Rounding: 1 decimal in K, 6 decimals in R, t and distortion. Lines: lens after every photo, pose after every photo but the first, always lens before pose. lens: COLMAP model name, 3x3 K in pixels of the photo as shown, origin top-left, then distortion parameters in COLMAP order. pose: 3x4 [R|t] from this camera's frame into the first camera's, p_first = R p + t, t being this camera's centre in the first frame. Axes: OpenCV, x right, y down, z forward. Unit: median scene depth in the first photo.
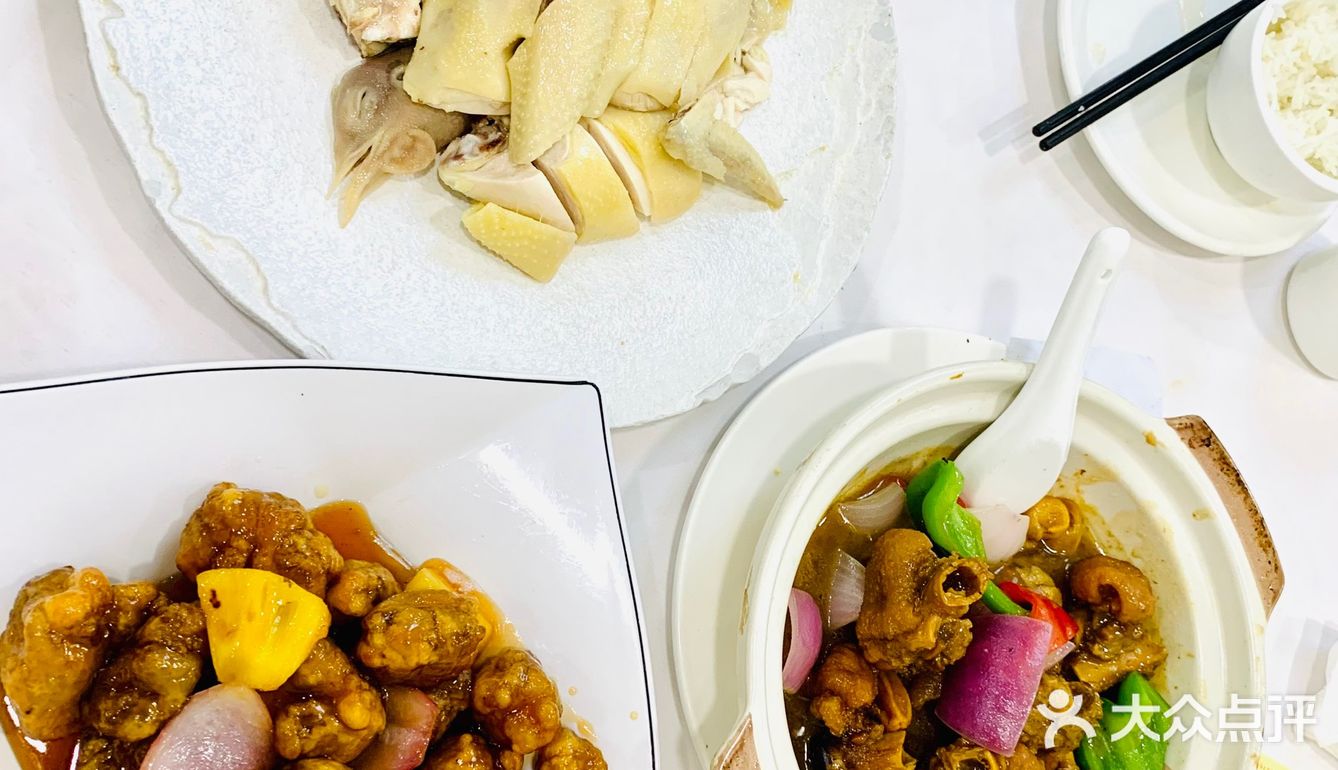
lens RADIAL K [[1286.6, 0, 669.0], [0, 1286.6, 385.0], [0, 0, 1]] dist [-0.006898, -0.010239]
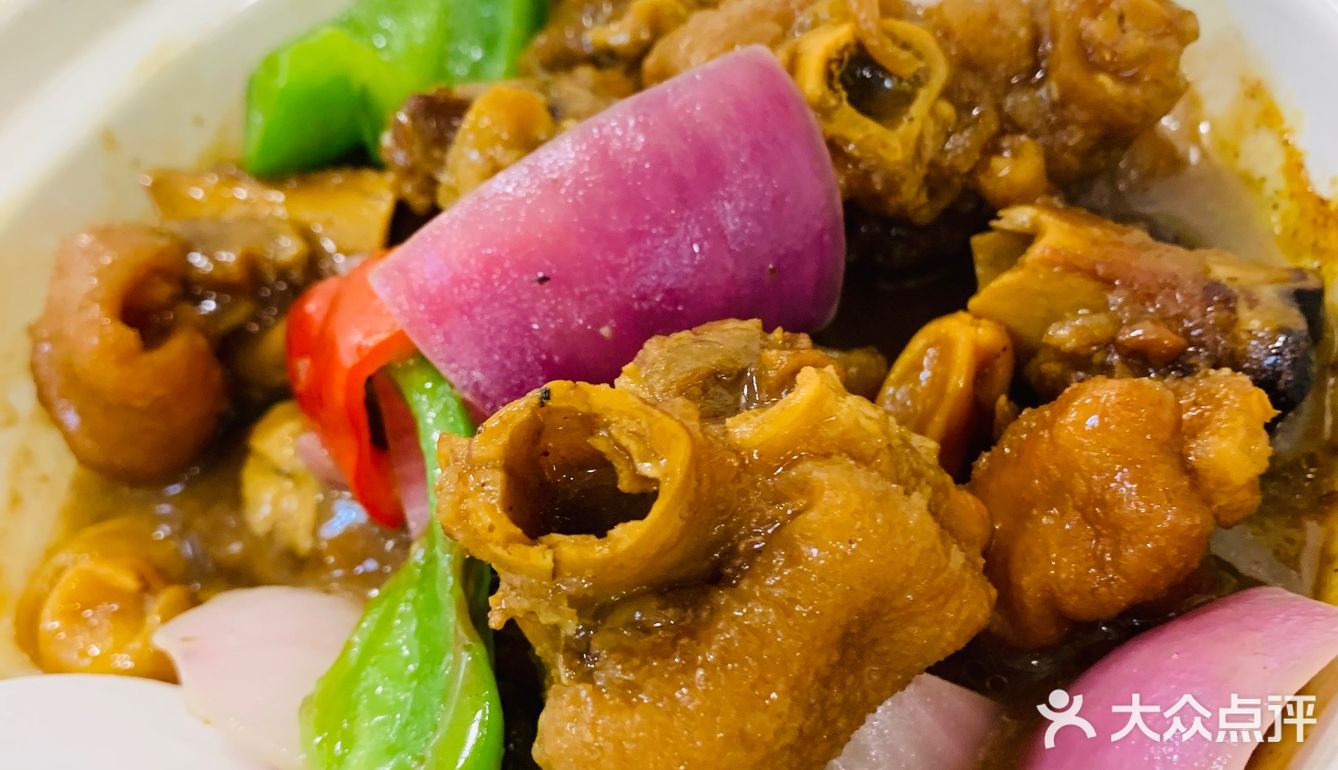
lens RADIAL K [[1286.6, 0, 669.0], [0, 1286.6, 385.0], [0, 0, 1]] dist [-0.006898, -0.010239]
pose [[-0.820062, -0.533440, 0.207220, 0.169374], [0.539046, -0.598437, 0.592707, 0.030679], [-0.192166, 0.597758, 0.778304, 0.784954]]
